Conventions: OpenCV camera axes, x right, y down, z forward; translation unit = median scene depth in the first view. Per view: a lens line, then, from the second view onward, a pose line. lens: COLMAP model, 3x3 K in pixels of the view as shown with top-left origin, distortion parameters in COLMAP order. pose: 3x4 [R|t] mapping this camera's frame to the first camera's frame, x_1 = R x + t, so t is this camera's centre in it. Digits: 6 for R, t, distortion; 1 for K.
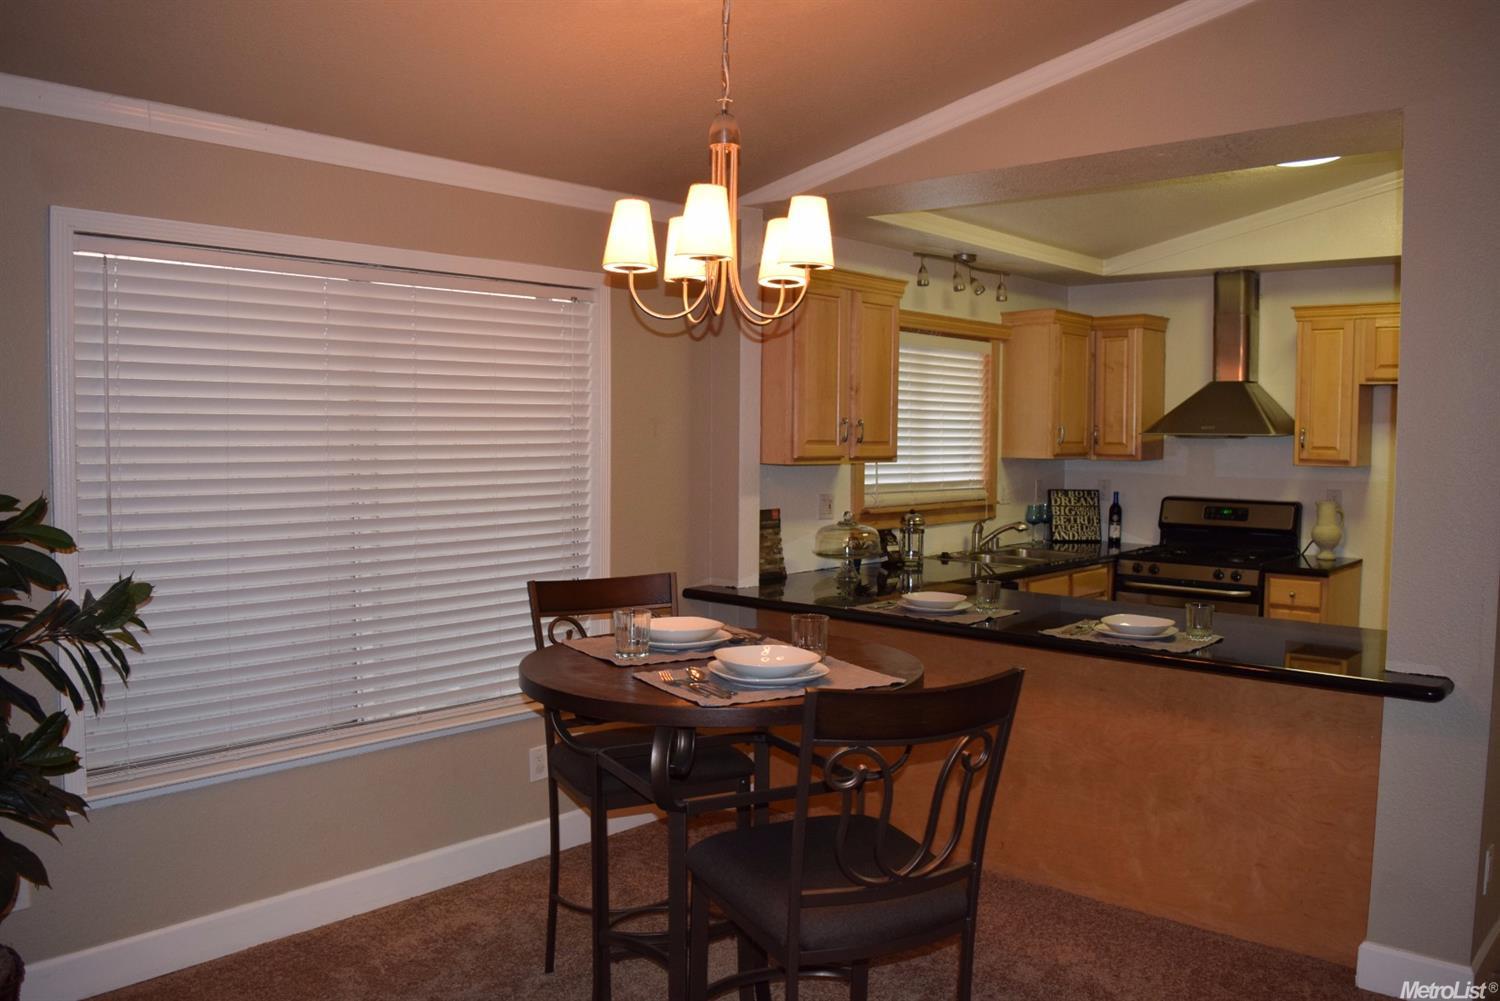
lens RADIAL K [[1170.5, 0, 750.0], [0, 1170.5, 500.5], [0, 0, 1]] dist [-0.069063, 0.001172]
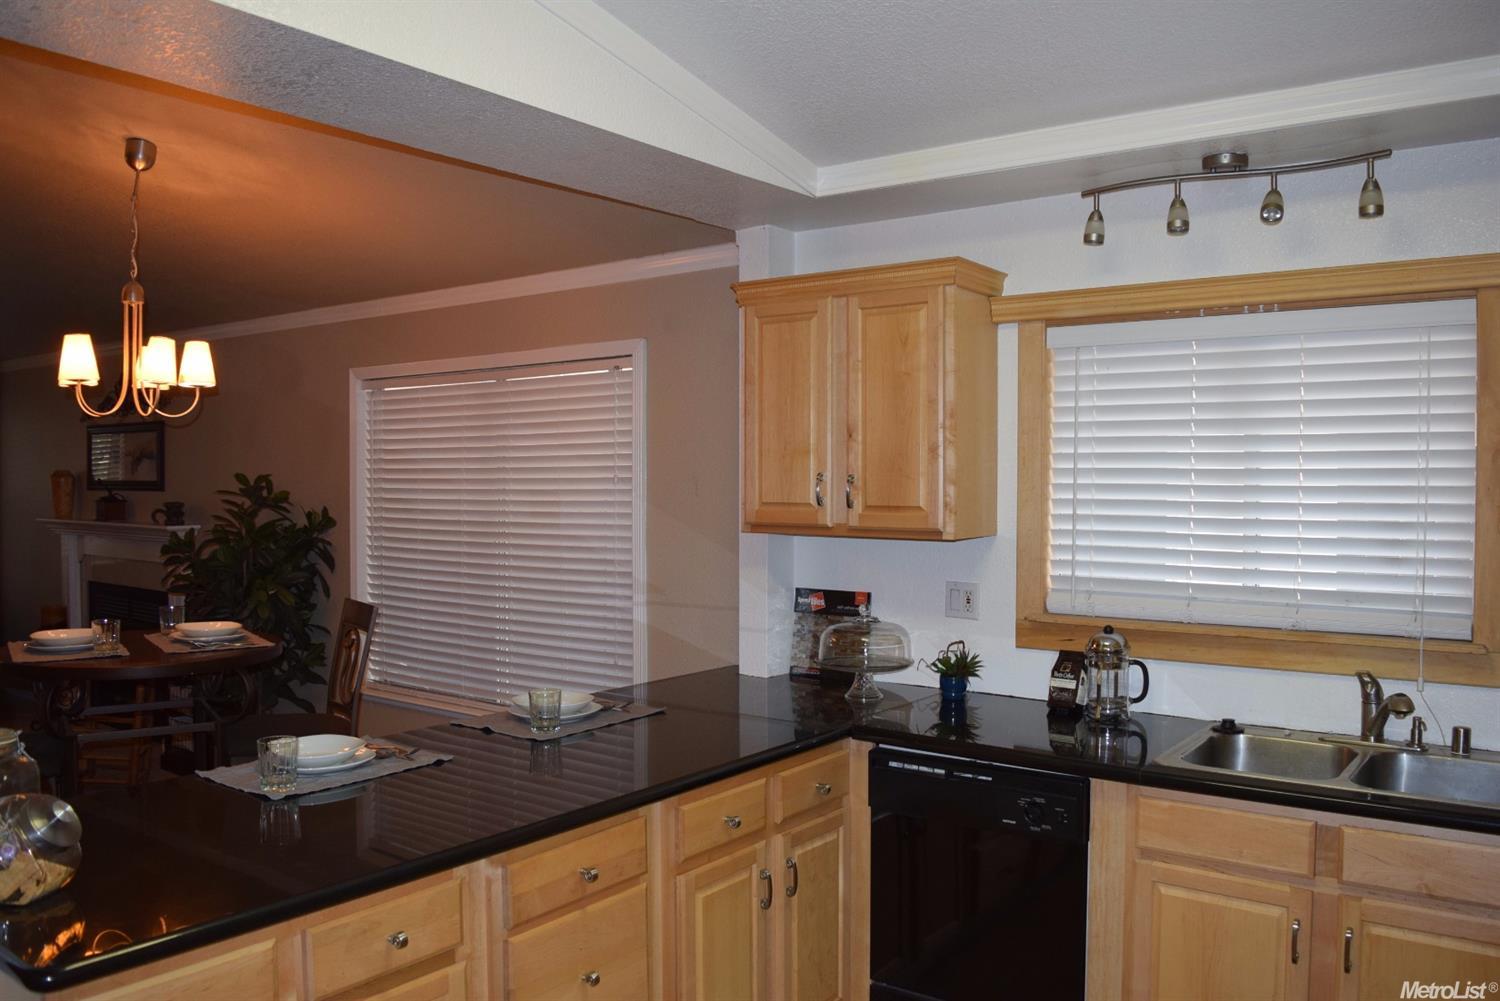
lens RADIAL K [[1170.5, 0, 750.0], [0, 1170.5, 500.5], [0, 0, 1]] dist [-0.069063, 0.001172]
pose [[0.042723, 0.011409, -0.999022, 0.724872], [-0.069359, 0.997556, 0.008426, -0.047924], [0.996676, 0.068932, 0.043410, 0.810386]]
